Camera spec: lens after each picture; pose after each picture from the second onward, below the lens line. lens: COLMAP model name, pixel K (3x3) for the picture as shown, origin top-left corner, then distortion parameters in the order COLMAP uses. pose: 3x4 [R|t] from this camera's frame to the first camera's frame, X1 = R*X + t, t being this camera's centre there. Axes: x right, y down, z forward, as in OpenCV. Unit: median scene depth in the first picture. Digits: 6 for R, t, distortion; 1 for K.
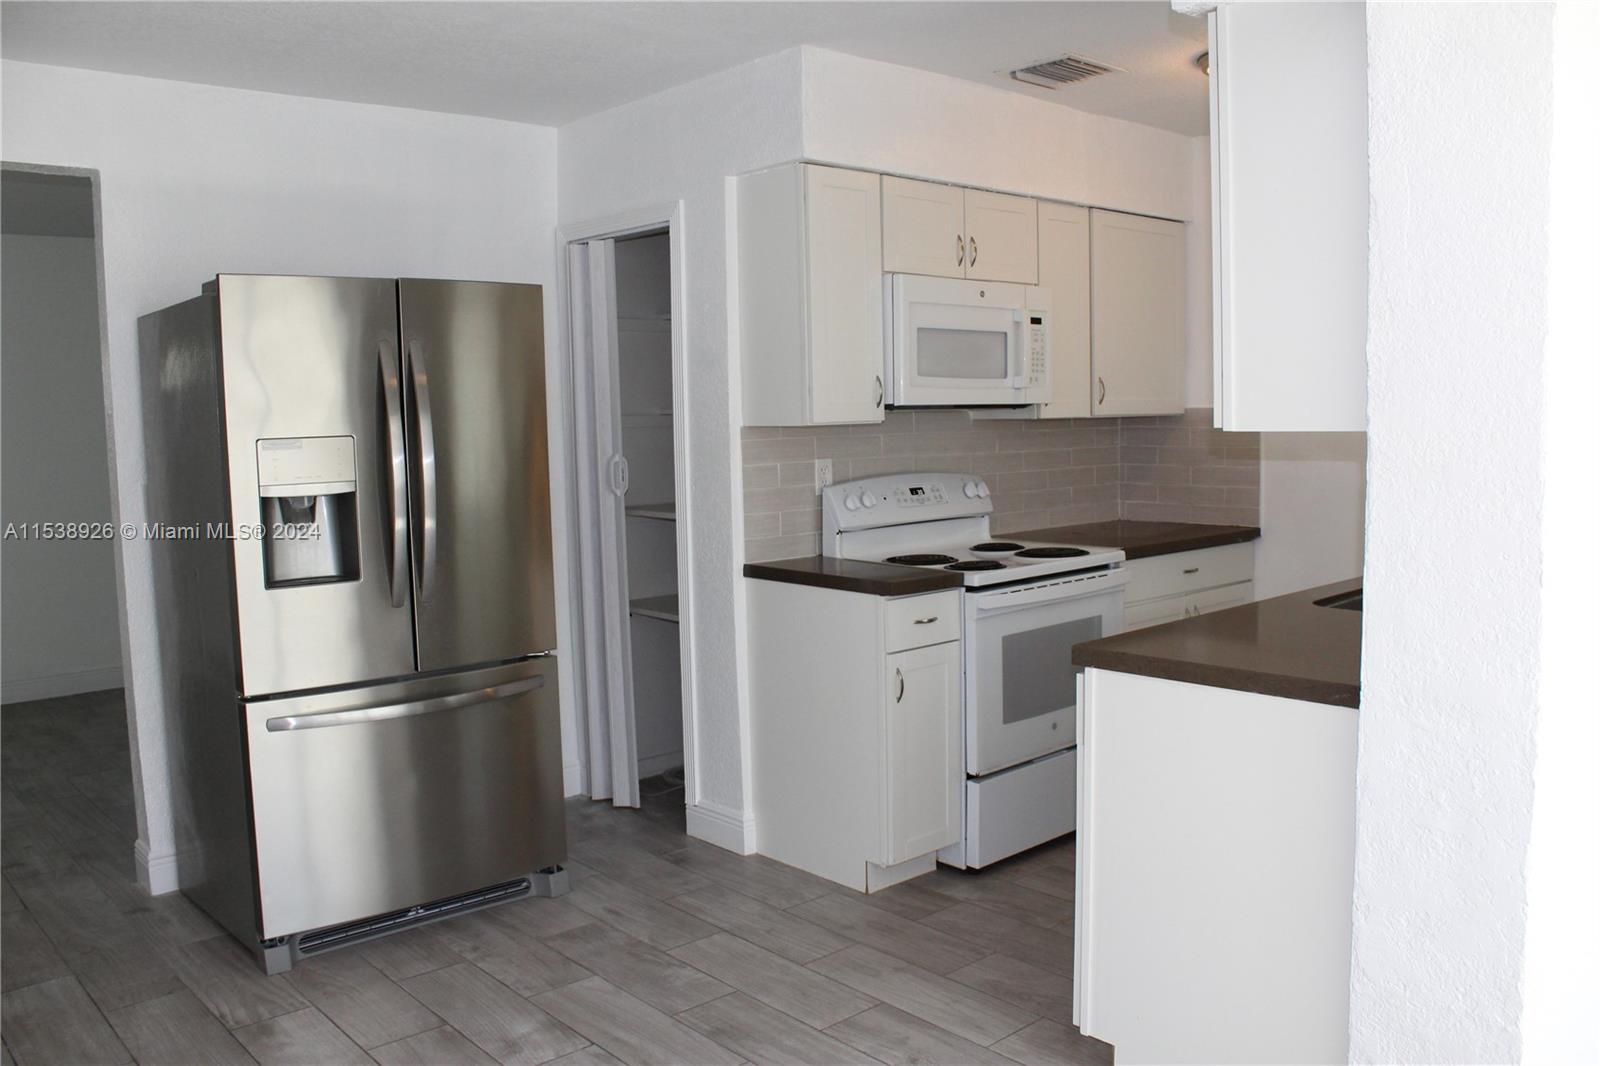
lens RADIAL K [[1314.8, 0, 800.0], [0, 1314.8, 533.0], [0, 0, 1]] dist [-0.159018, 0.129083]
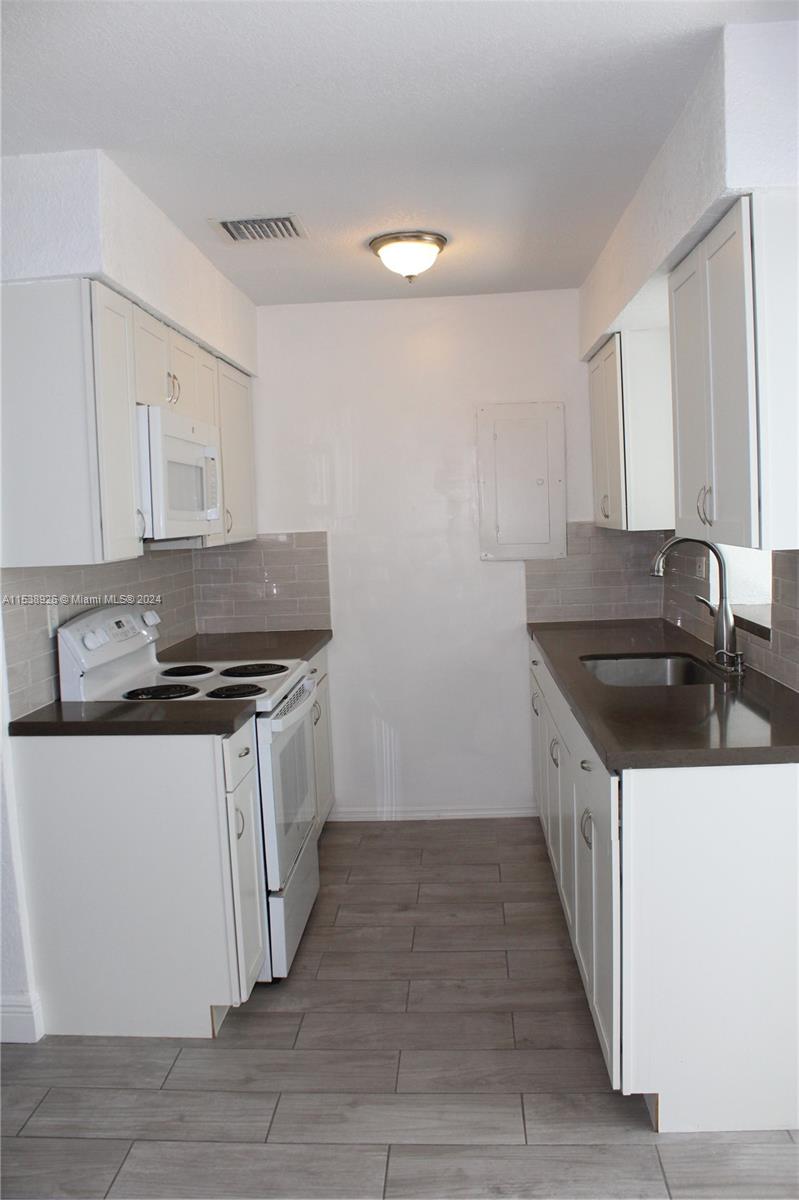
lens RADIAL K [[993.3, 0, 399.5], [0, 993.3, 600.0], [0, 0, 1]] dist [-0.158313, 0.137129]
pose [[0.709140, -0.069605, 0.701623, -0.326745], [0.089943, 0.995916, 0.007894, -0.042499], [-0.699307, 0.057508, 0.712504, 0.359359]]
